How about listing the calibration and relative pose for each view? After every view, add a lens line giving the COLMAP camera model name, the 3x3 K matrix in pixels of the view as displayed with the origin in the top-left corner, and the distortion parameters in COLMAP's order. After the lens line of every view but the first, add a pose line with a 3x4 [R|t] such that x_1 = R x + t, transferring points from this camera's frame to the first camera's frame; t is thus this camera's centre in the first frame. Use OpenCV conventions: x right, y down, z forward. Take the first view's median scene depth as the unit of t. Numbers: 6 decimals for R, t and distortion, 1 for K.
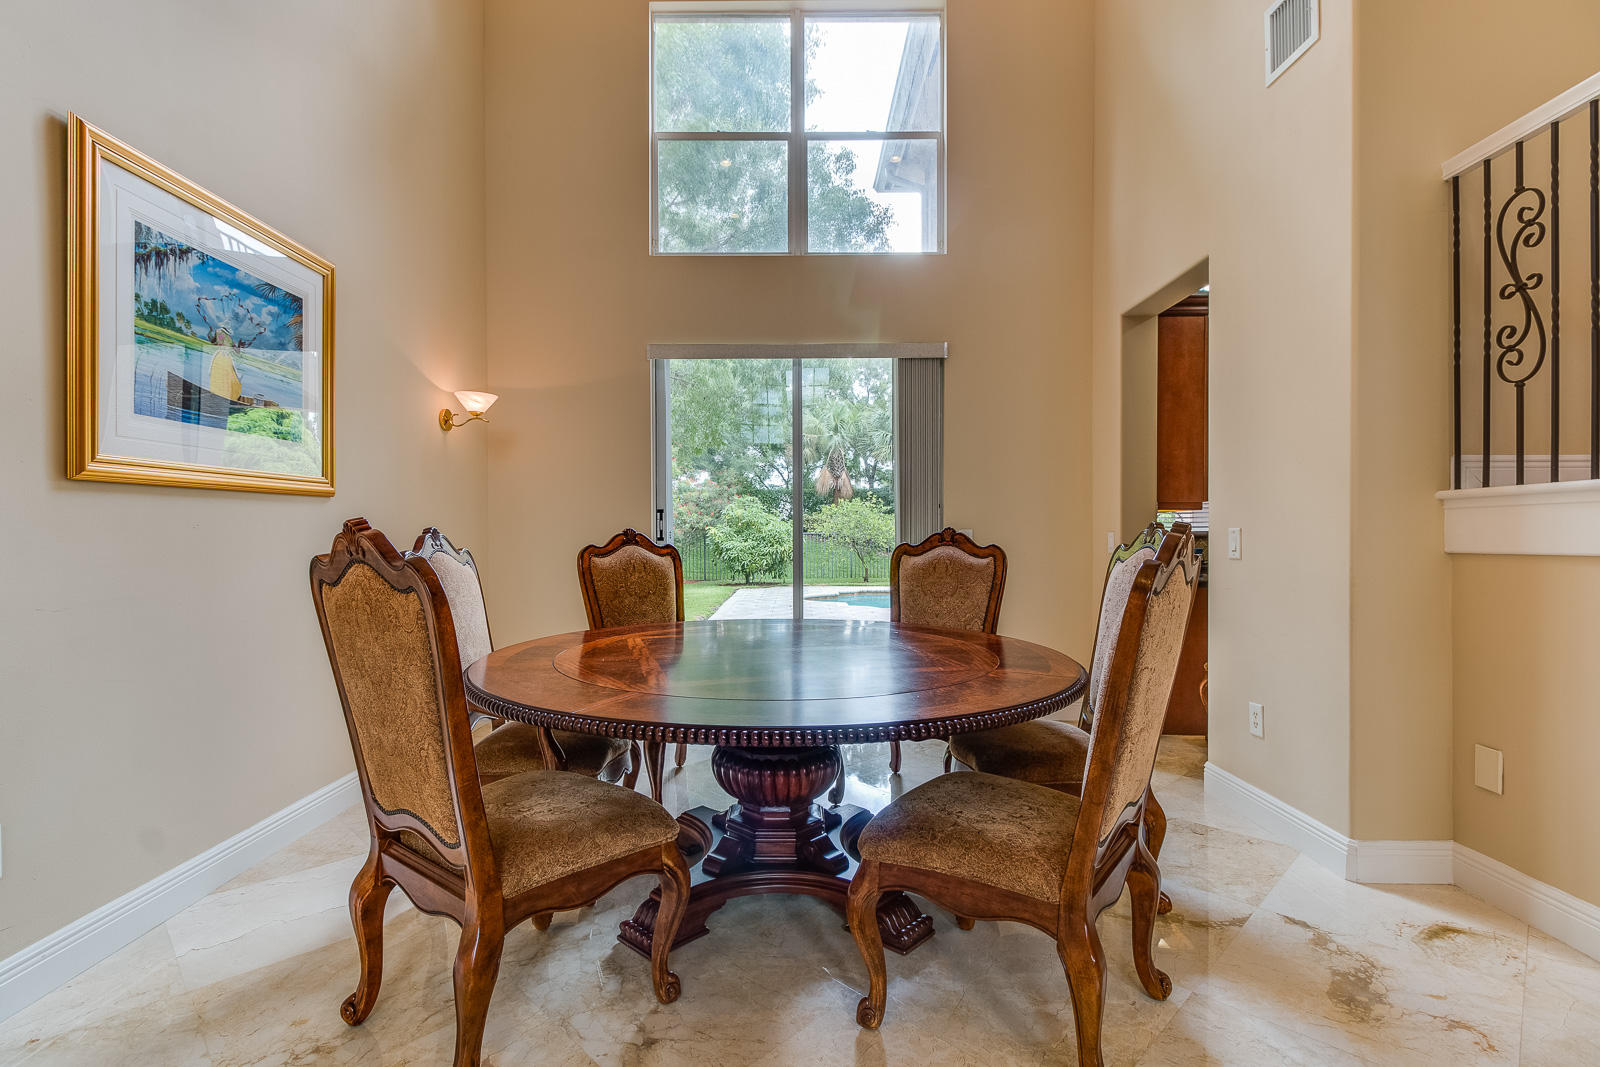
lens RADIAL K [[736.6, 0, 798.1], [0, 736.6, 543.4], [0, 0, 1]] dist [0.011718, -0.000810]
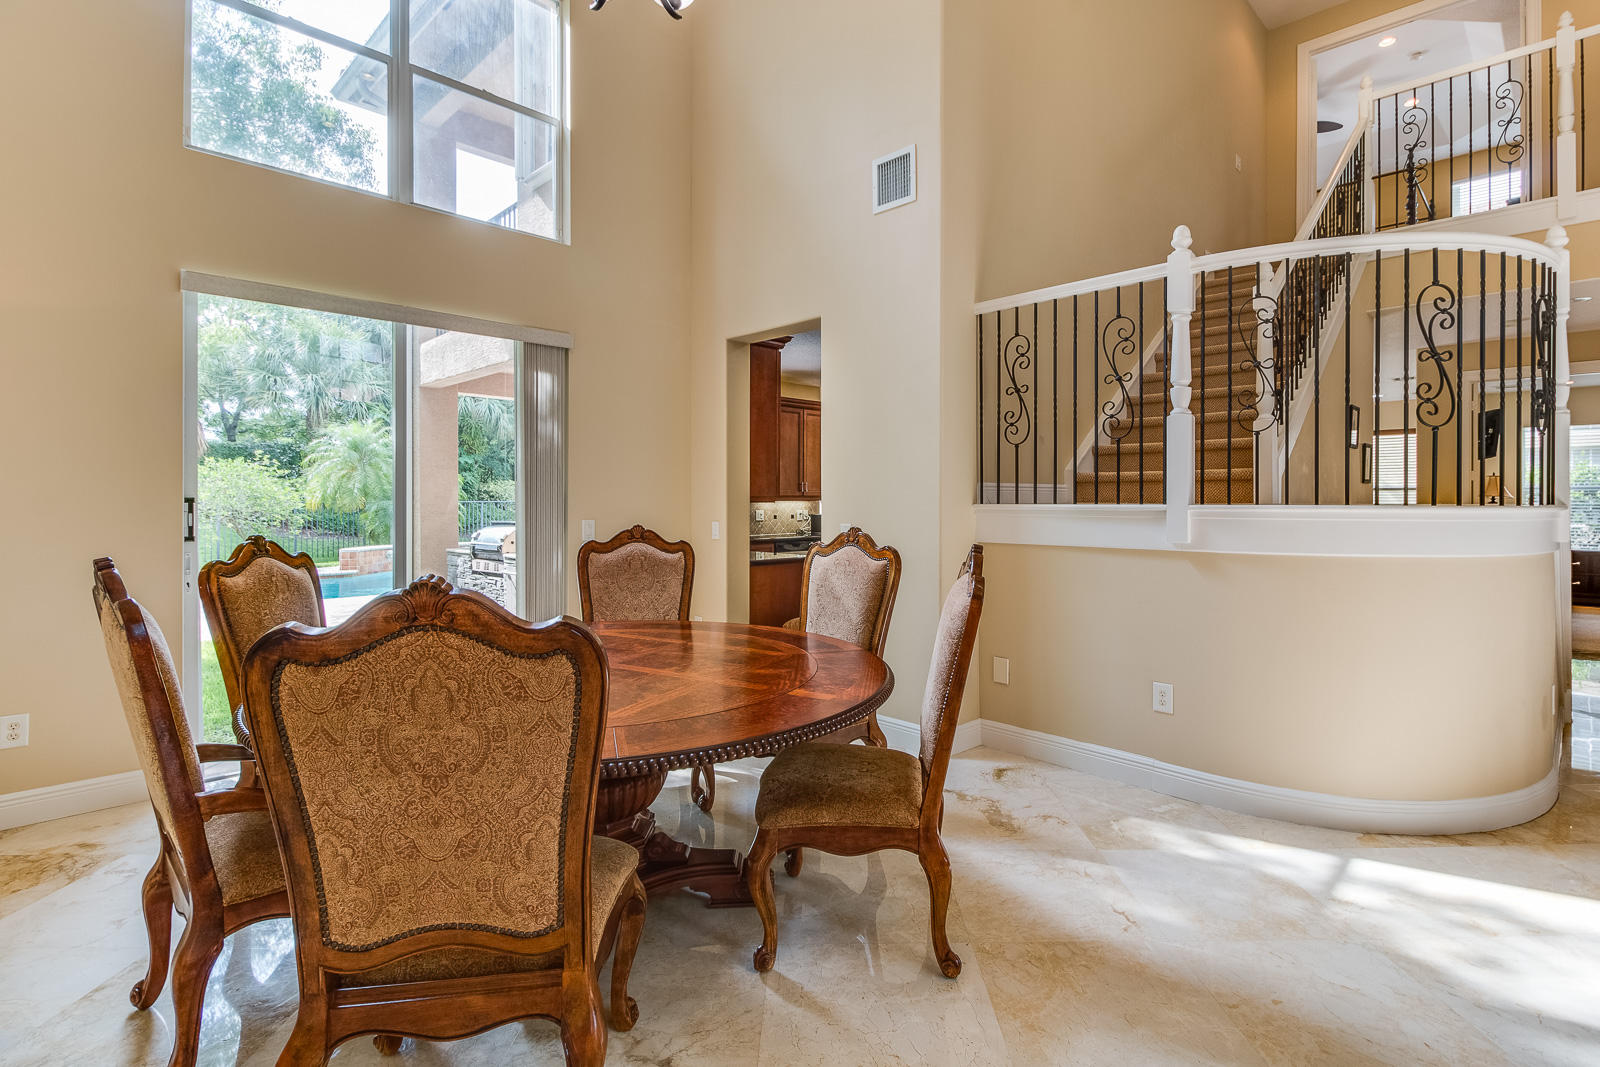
lens RADIAL K [[739.6, 0, 796.1], [0, 739.6, 506.3], [0, 0, 1]] dist [0.001212, -0.000034]
pose [[0.704142, -0.003302, 0.710052, -0.398475], [0.004211, 0.999991, 0.000474, -0.049068], [-0.710047, 0.002656, 0.704149, 0.098134]]
